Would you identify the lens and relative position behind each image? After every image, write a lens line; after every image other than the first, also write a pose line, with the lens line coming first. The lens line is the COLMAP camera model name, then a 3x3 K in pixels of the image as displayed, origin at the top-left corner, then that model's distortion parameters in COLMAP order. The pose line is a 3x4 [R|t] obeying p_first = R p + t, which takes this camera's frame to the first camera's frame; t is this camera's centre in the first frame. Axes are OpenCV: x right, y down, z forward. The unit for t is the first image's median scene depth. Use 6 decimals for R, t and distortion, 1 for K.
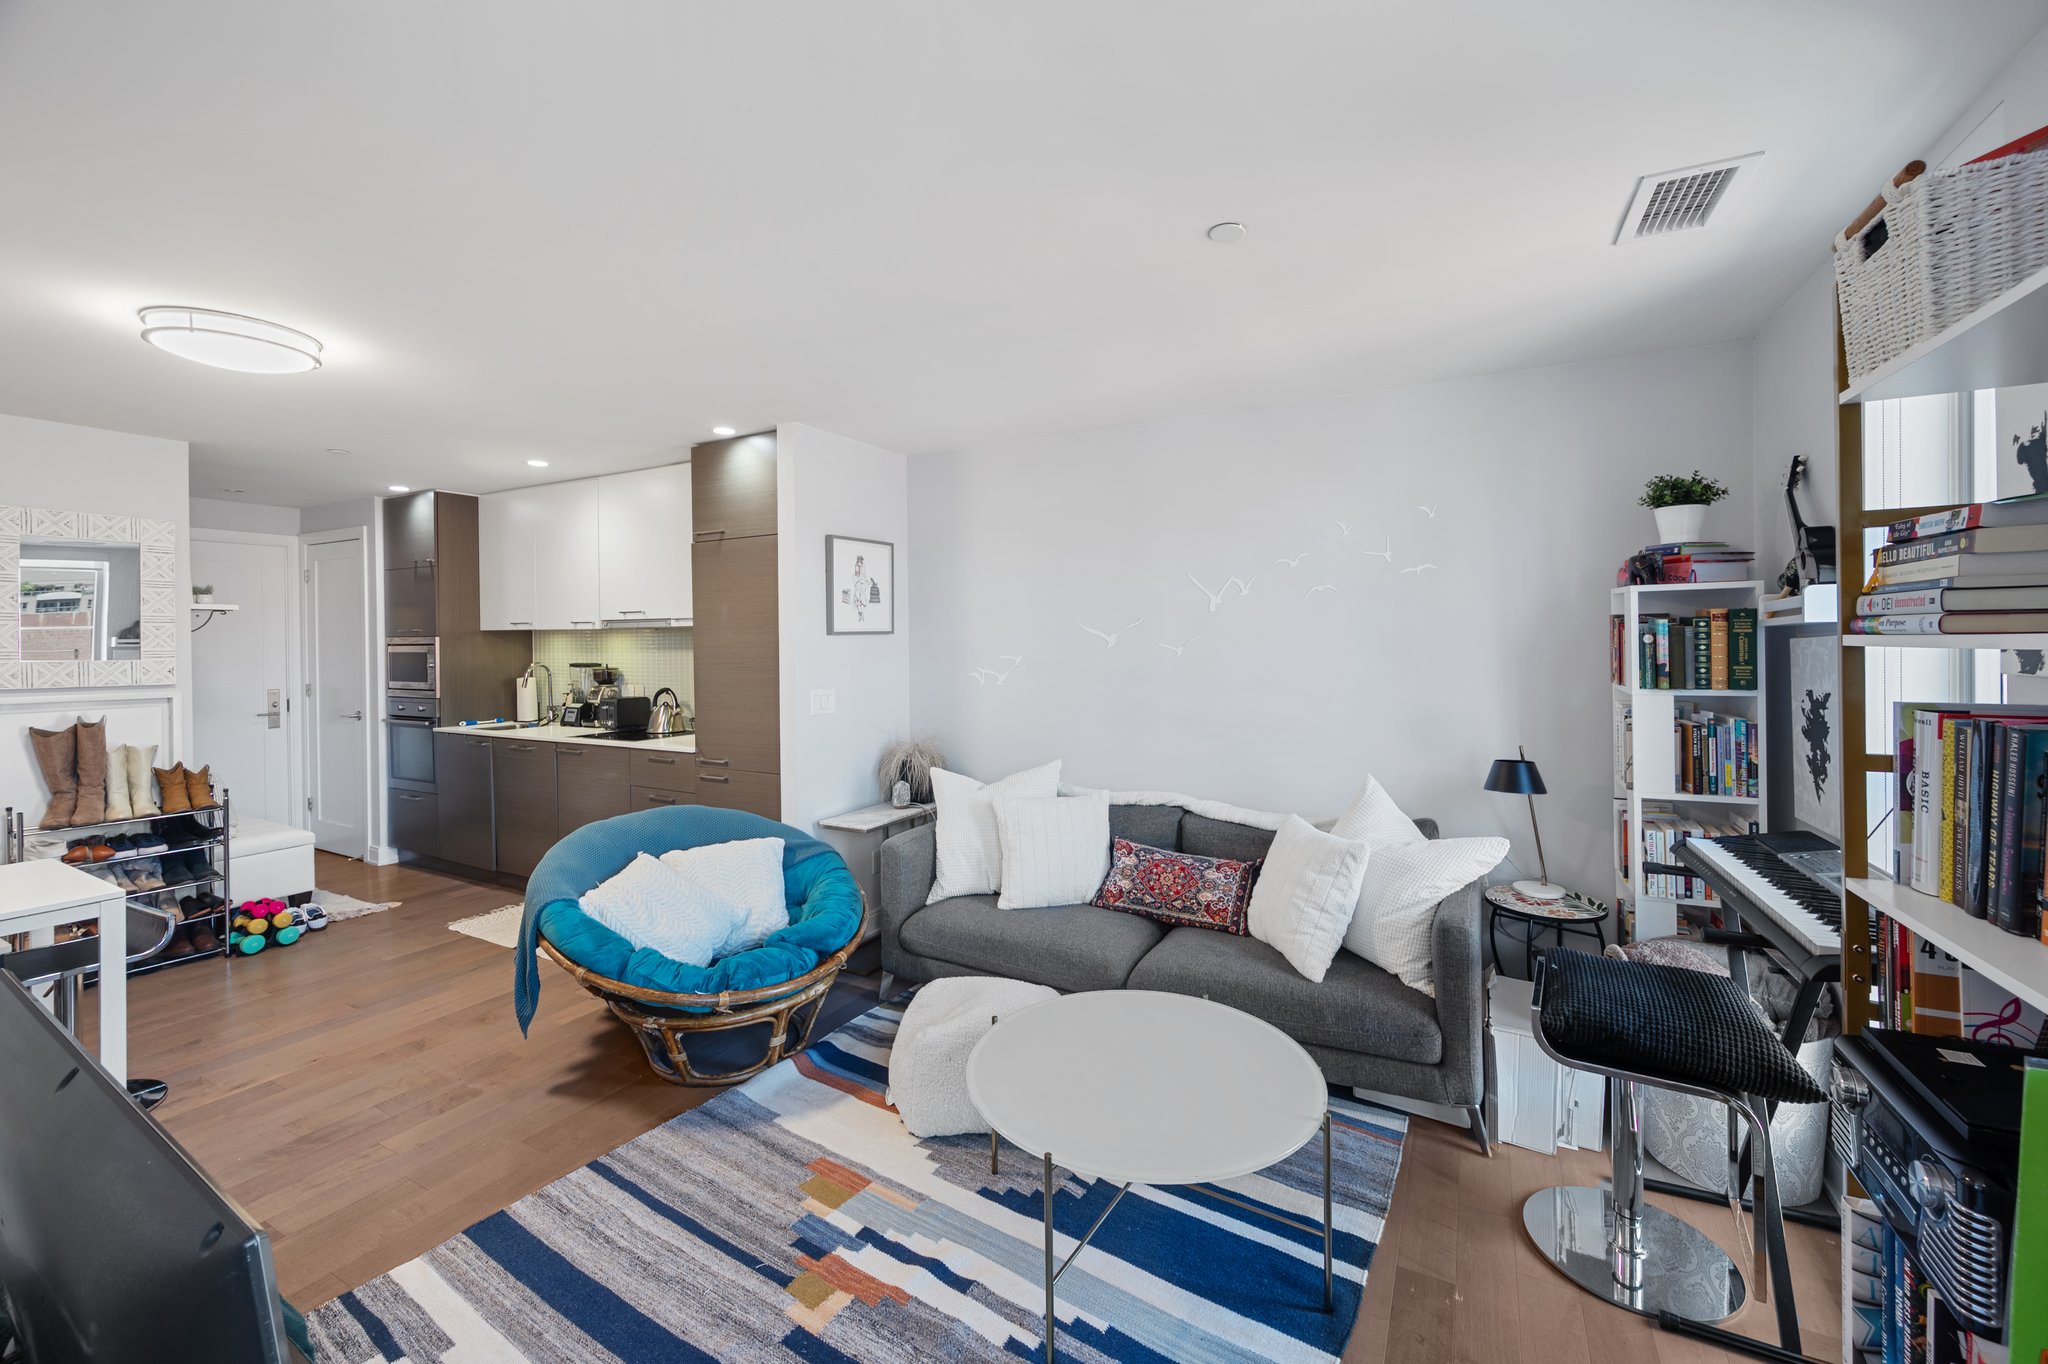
lens RADIAL K [[826.8, 0, 1025.2], [0, 826.8, 645.7], [0, 0, 1]] dist [0.000565, -0.001062]
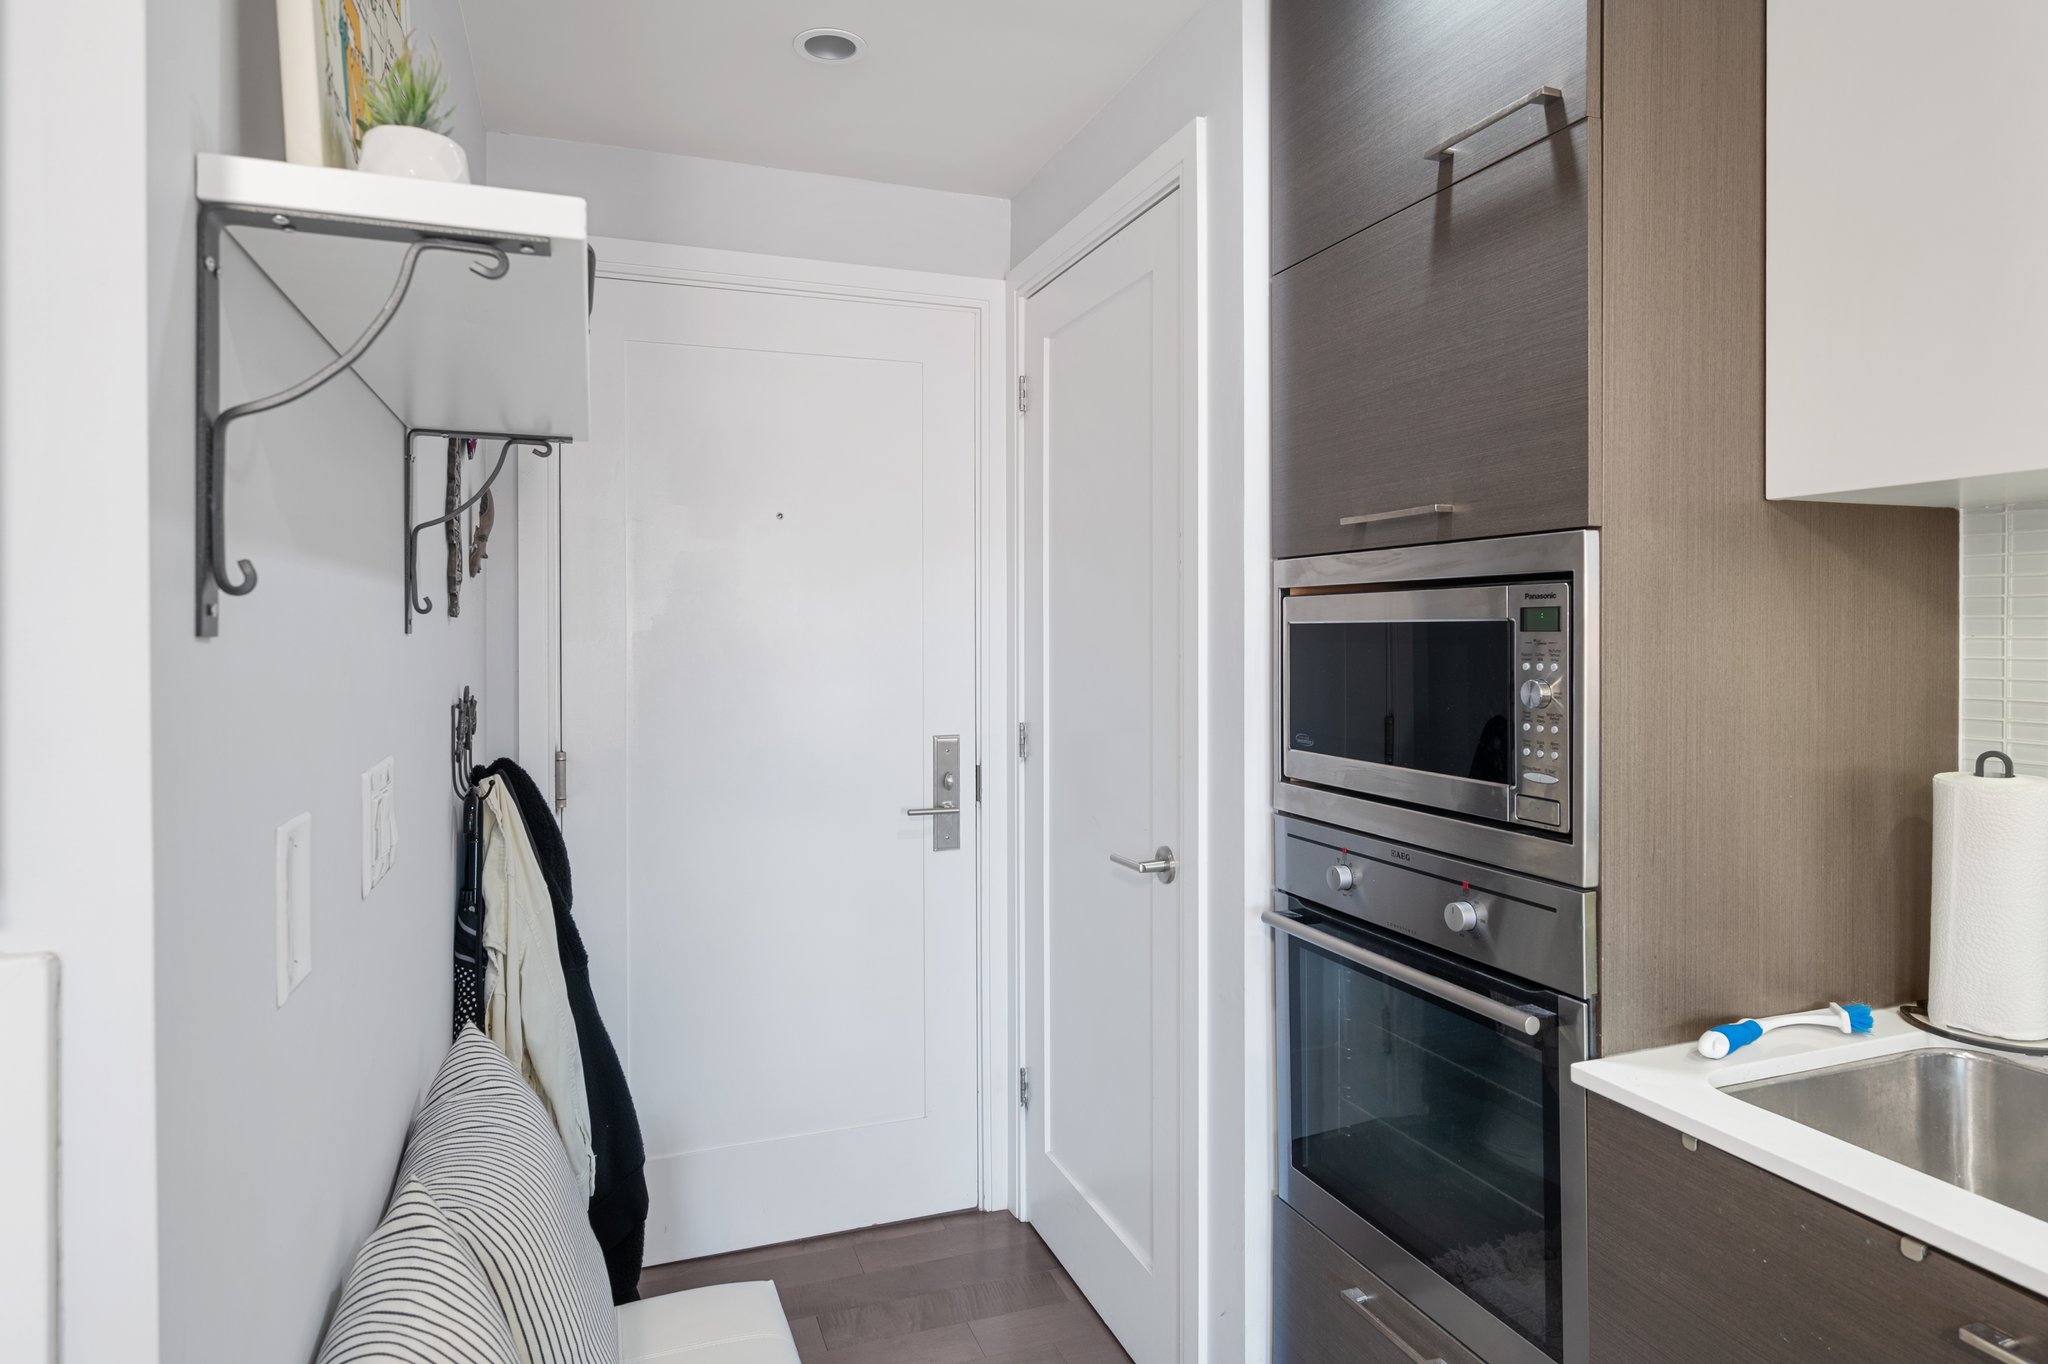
lens RADIAL K [[1171.8, 0, 1019.1], [0, 1171.8, 634.8], [0, 0, 1]] dist [0.001170, 0.001406]
pose [[0.752280, 0.008248, -0.658791, -1.083769], [-0.007923, 0.999963, 0.003472, 0.018969], [0.658795, 0.002608, 0.752318, 1.250542]]
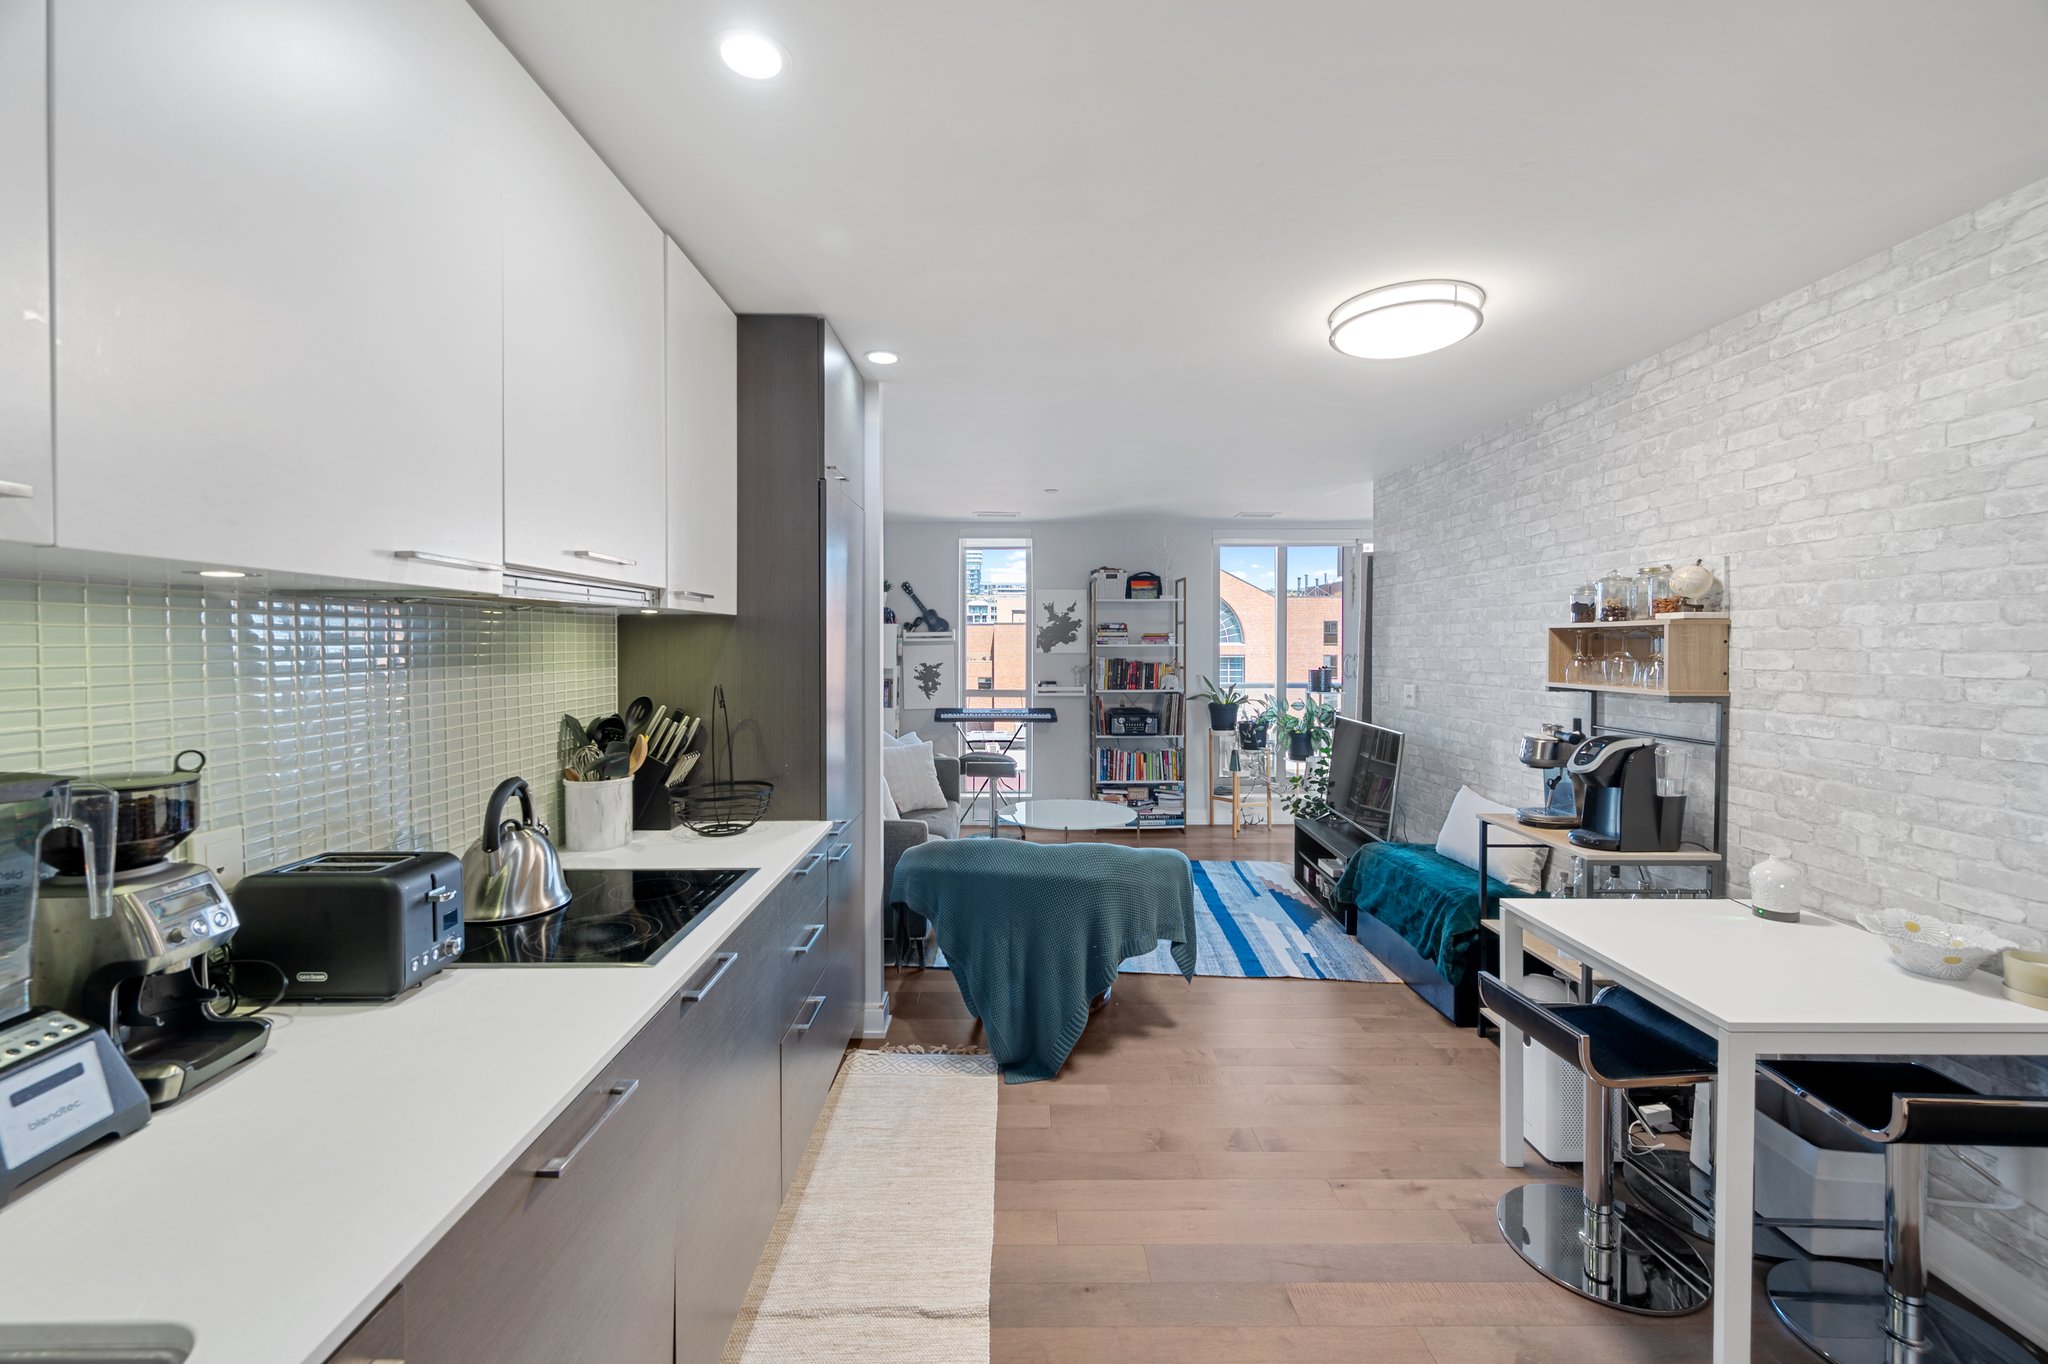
lens RADIAL K [[823.7, 0, 1015.8], [0, 823.7, 652.4], [0, 0, 1]] dist [0.000902, 0.000016]
pose [[-0.480342, -0.001534, 0.877080, -1.320082], [0.009705, 0.999928, 0.007064, -0.001970], [-0.877027, 0.011905, -0.480293, 1.551119]]
